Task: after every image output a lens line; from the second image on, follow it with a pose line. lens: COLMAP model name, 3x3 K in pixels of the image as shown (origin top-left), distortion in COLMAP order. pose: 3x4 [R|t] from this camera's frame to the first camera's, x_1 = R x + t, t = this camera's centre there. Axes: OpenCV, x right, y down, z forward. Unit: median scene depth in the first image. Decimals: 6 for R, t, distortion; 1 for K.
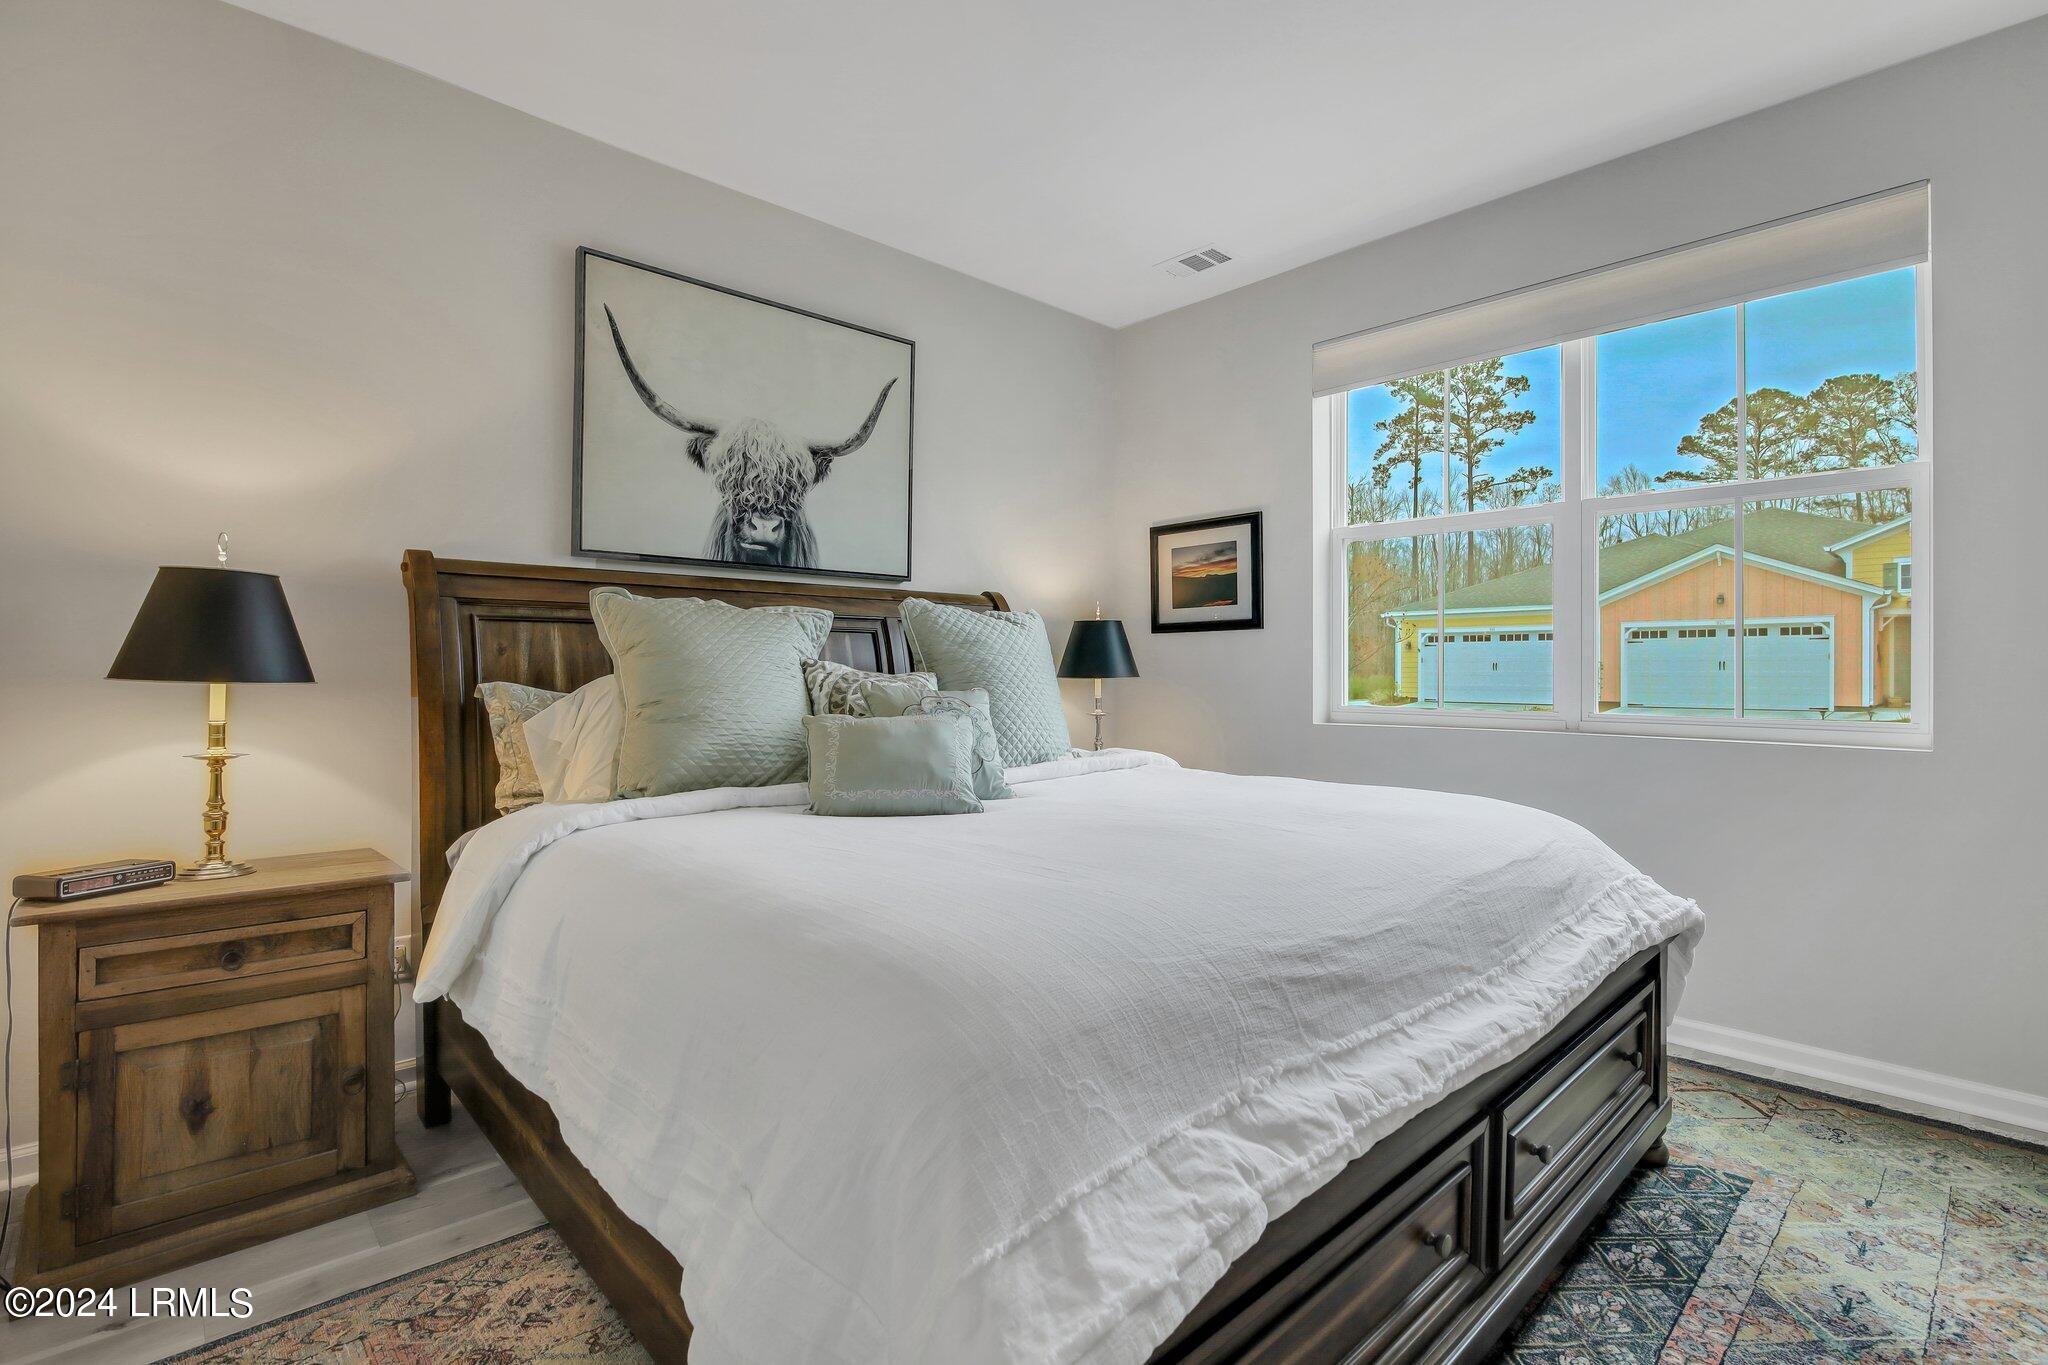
lens RADIAL K [[971.7, 0, 1031.3], [0, 971.7, 669.6], [0, 0, 1]] dist [-0.020494, 0.000618]
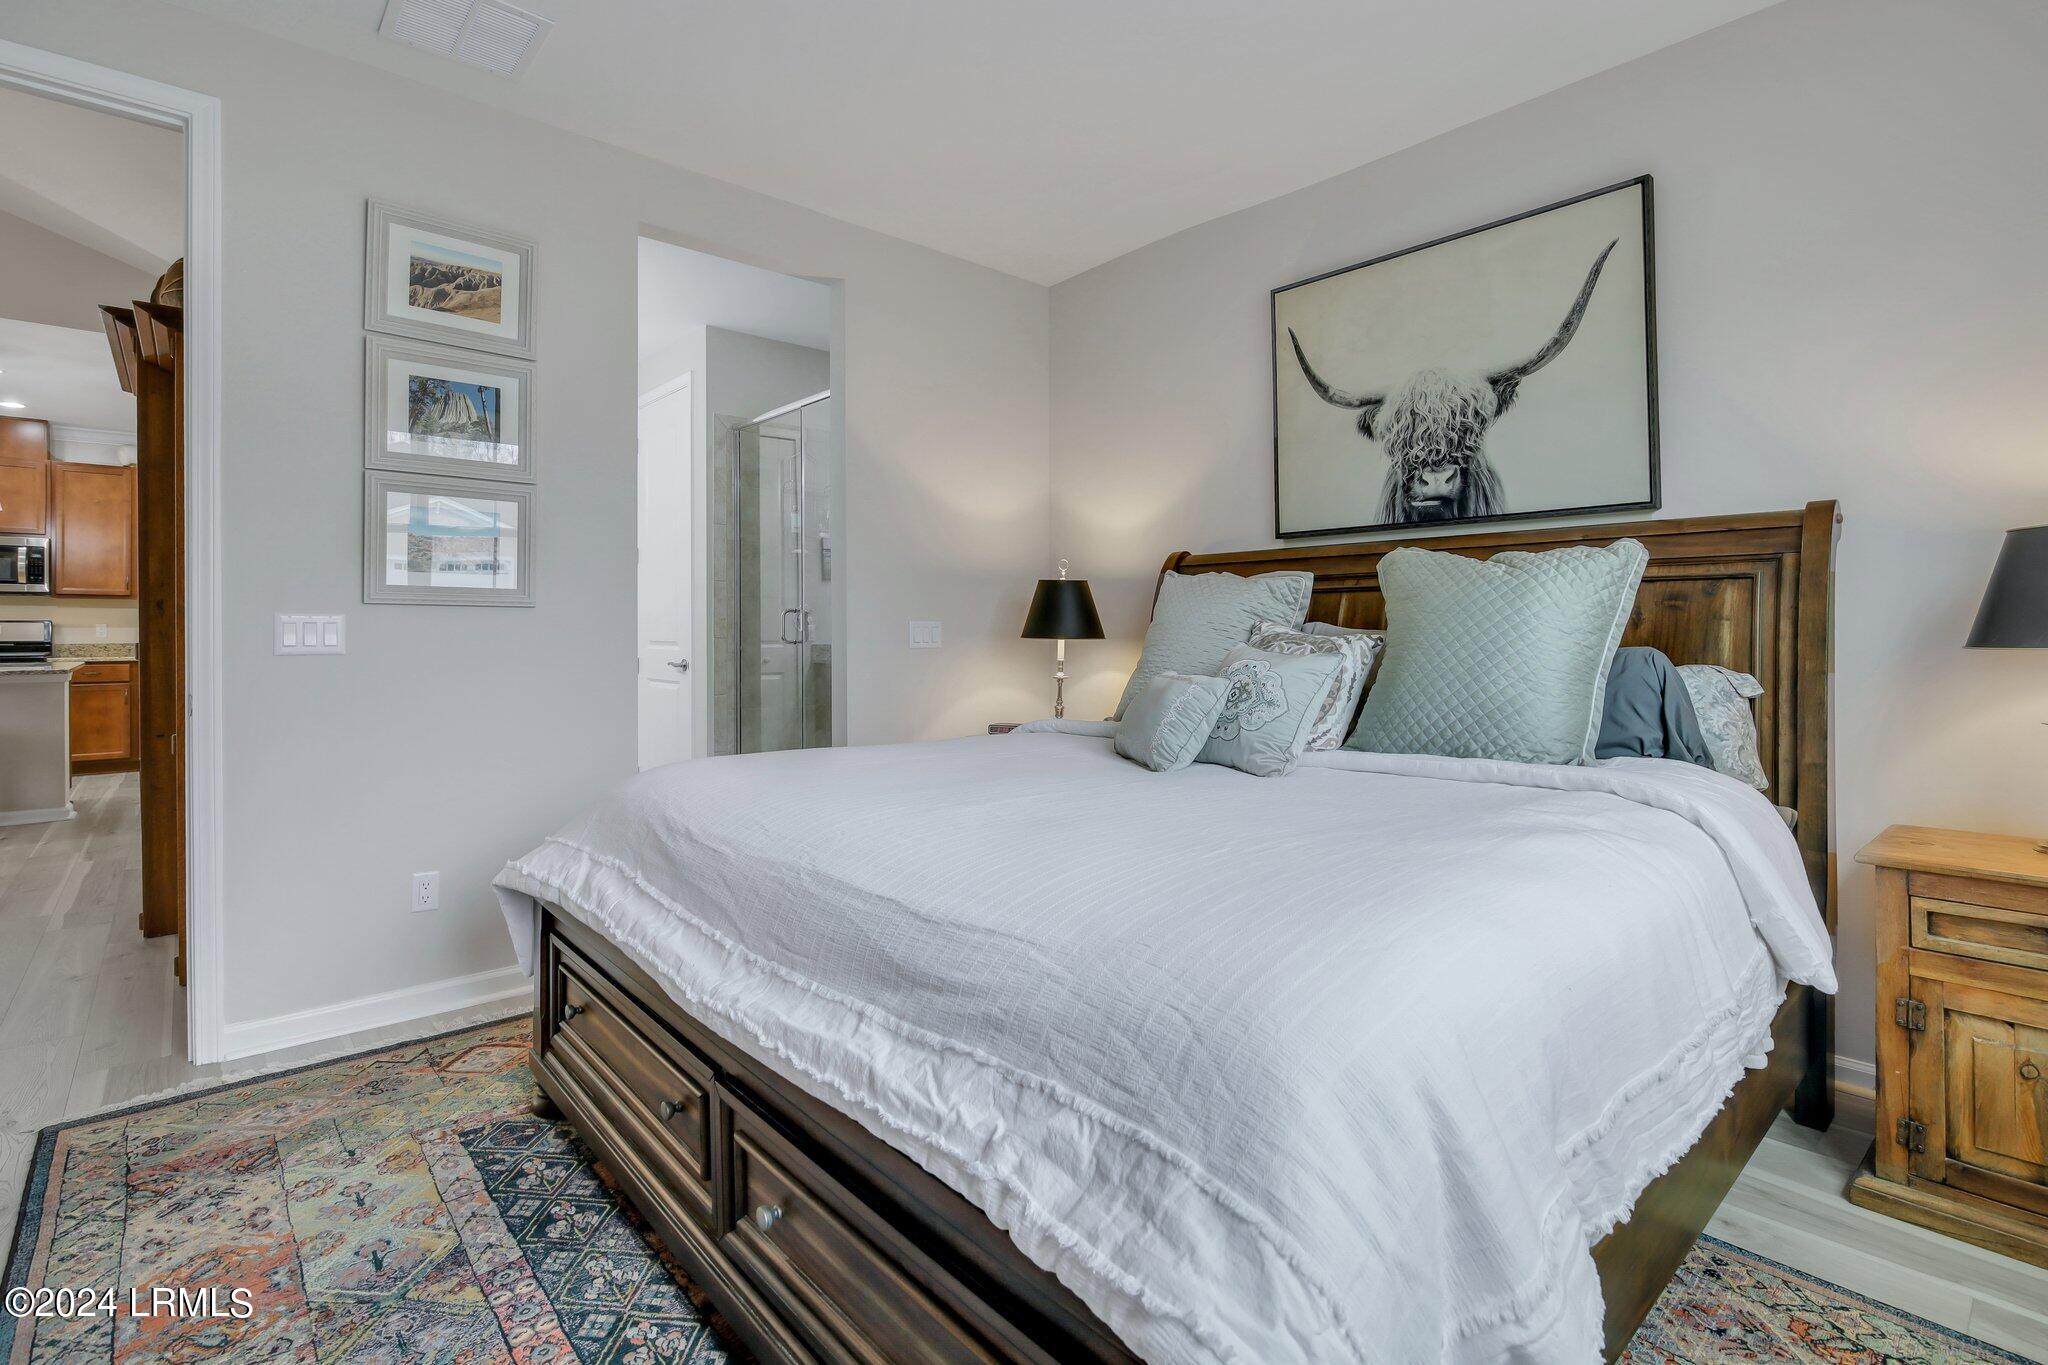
lens RADIAL K [[971.7, 0, 1035.3], [0, 971.7, 646.2], [0, 0, 1]] dist [-0.020494, 0.000618]
pose [[-0.036941, 0.015235, -0.999201, 0.693638], [0.003744, 0.999879, 0.015107, -0.000441], [0.999310, -0.003183, -0.036993, 0.646535]]
